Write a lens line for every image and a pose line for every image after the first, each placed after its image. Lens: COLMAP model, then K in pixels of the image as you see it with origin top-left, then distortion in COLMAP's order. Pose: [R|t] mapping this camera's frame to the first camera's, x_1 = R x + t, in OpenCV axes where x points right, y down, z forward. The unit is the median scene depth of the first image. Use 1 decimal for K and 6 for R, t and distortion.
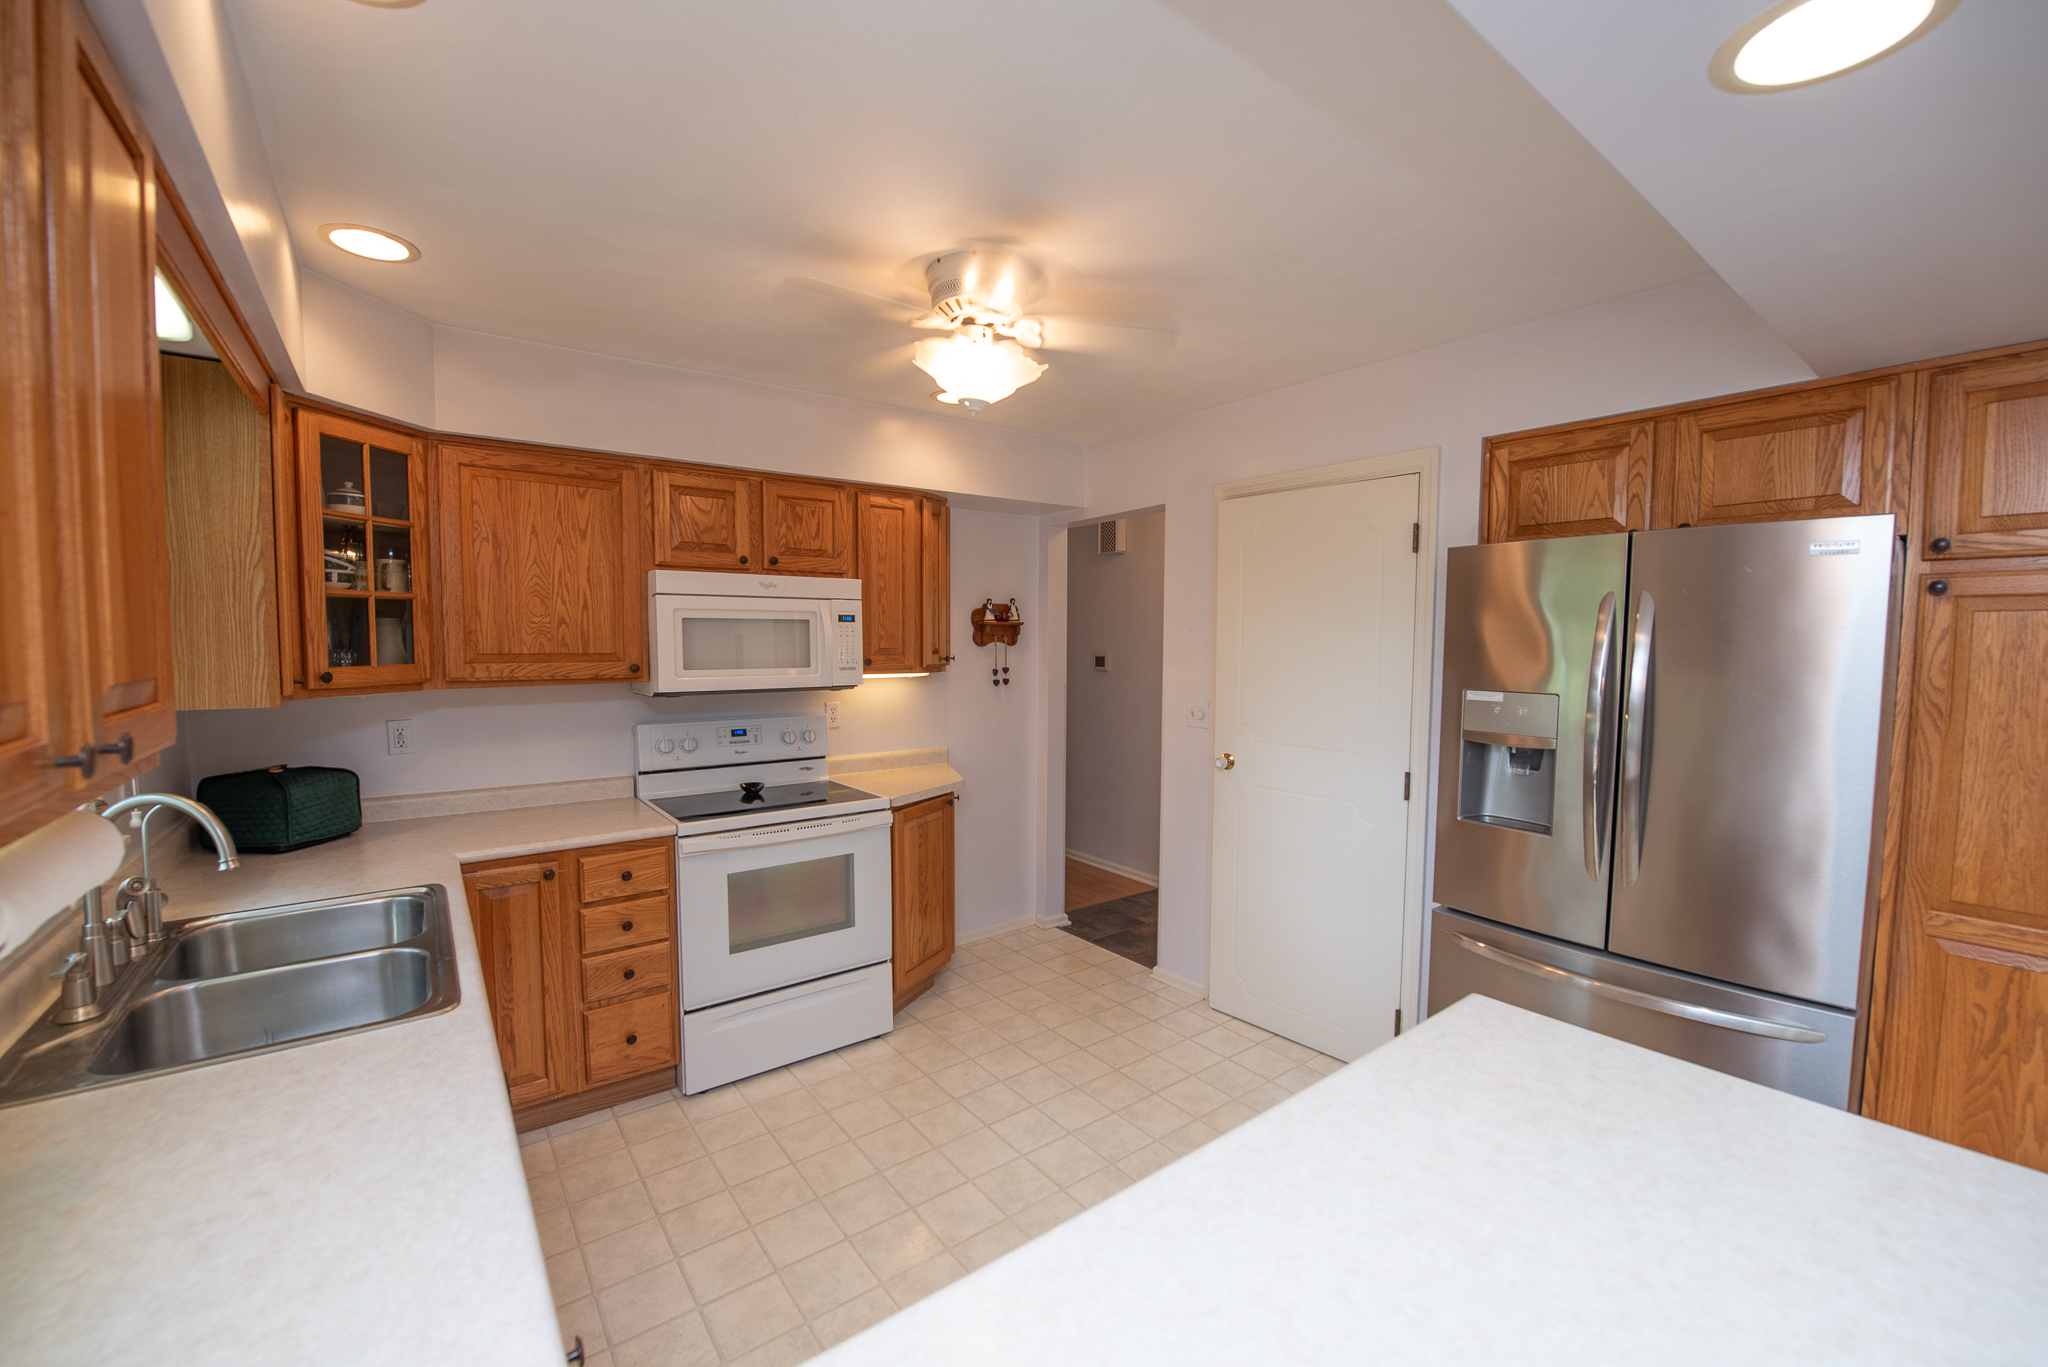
lens RADIAL K [[815.2, 0, 1016.4], [0, 815.2, 688.8], [0, 0, 1]] dist [-0.016895, -0.001736]
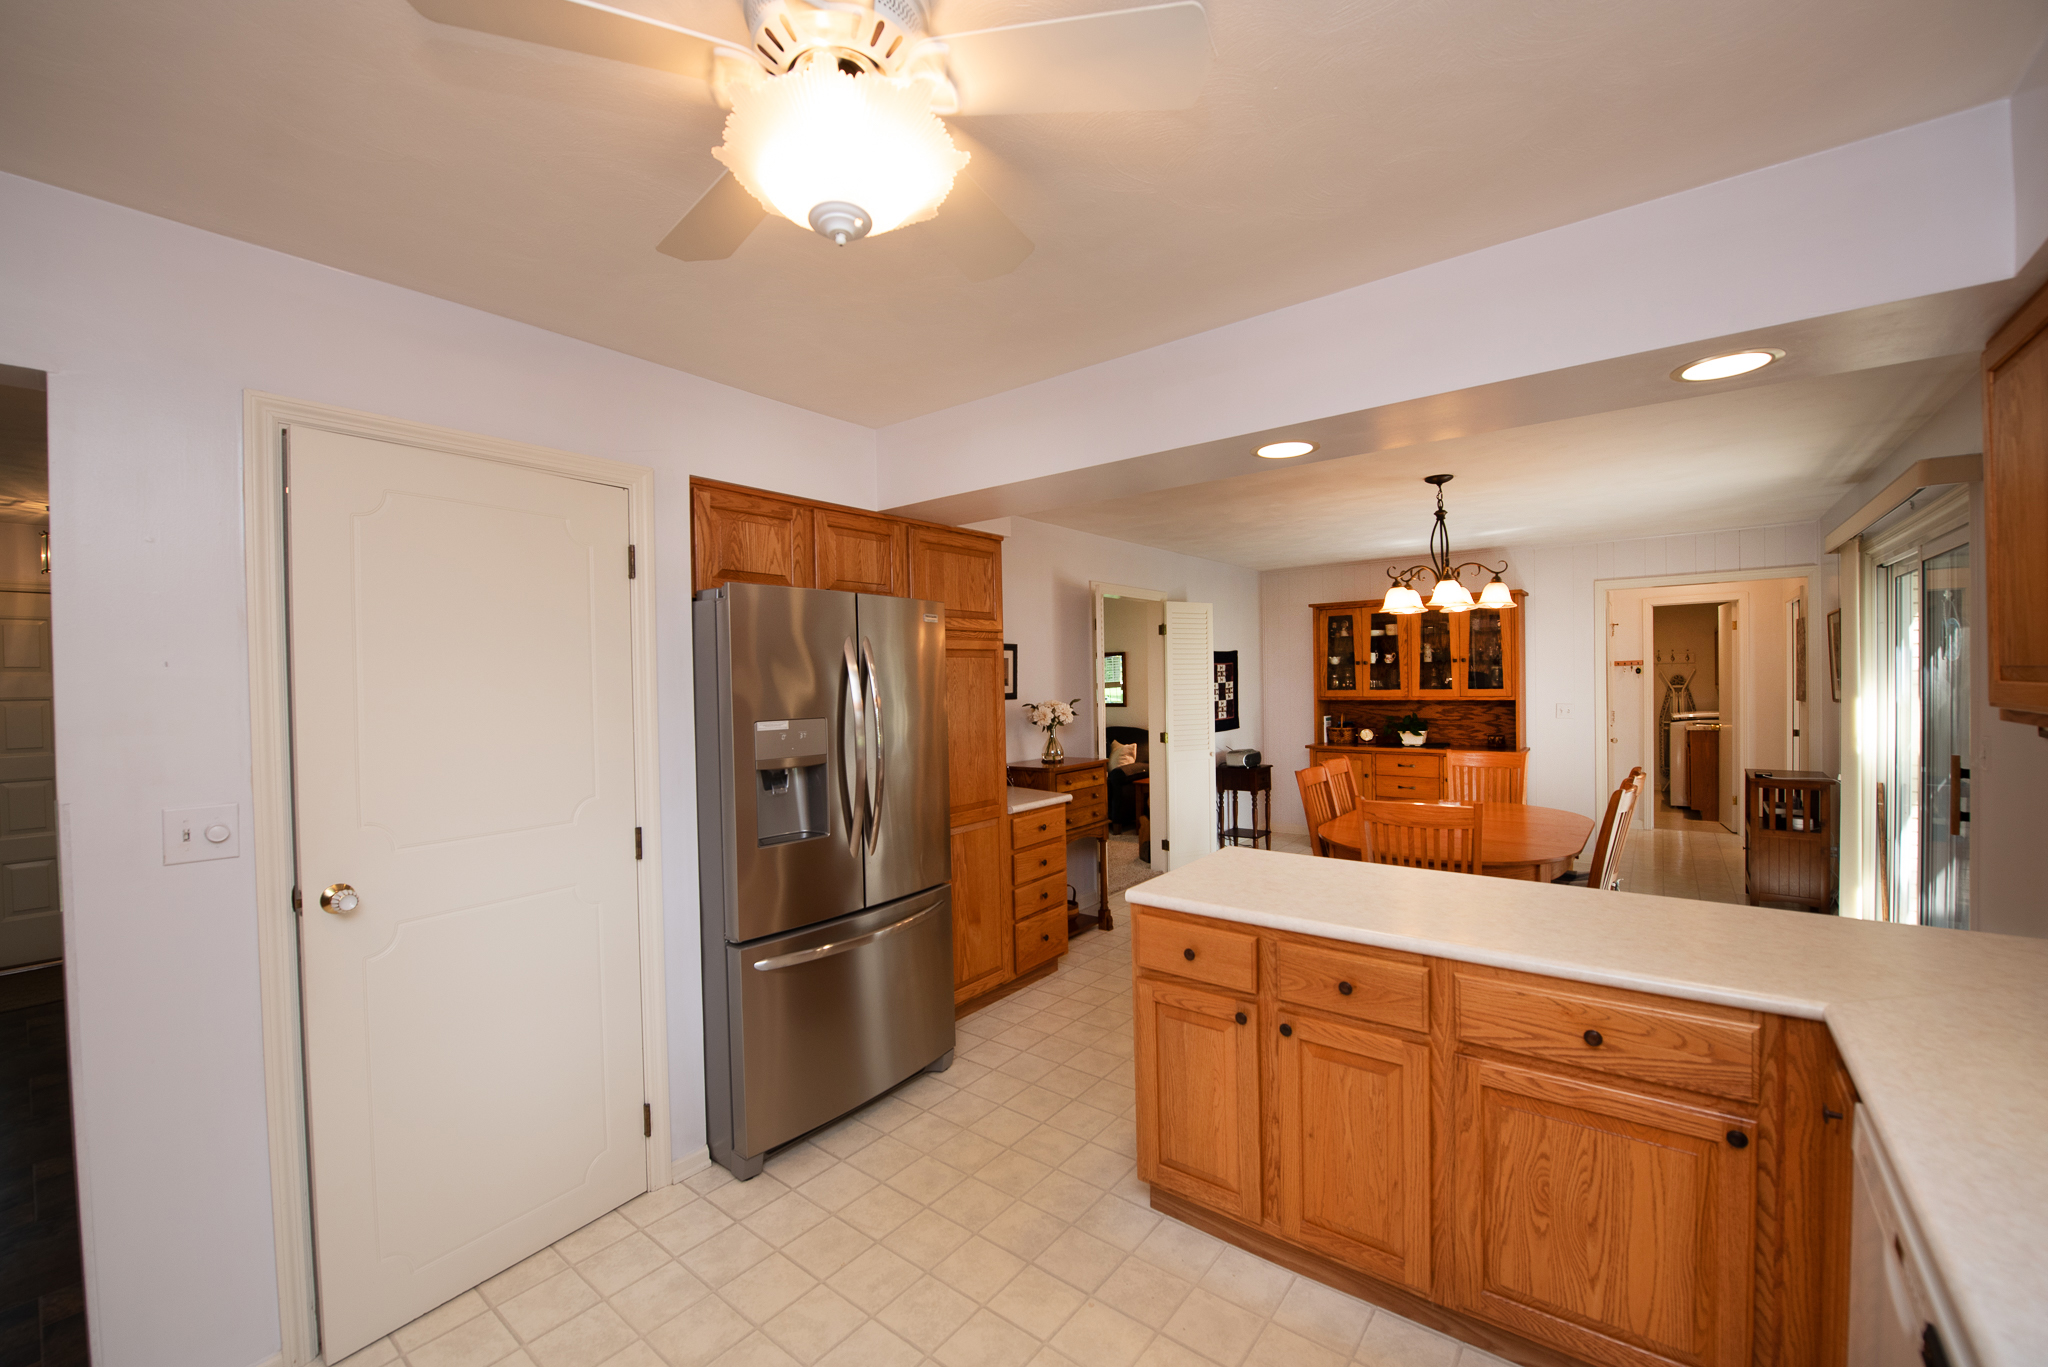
lens RADIAL K [[815.2, 0, 1019.2], [0, 815.2, 692.3], [0, 0, 1]] dist [-0.016895, -0.001736]
pose [[-0.250634, -0.011592, 0.968012, -0.458058], [0.081946, 0.996085, 0.033145, -0.037237], [-0.964607, 0.087632, -0.248703, 0.797613]]
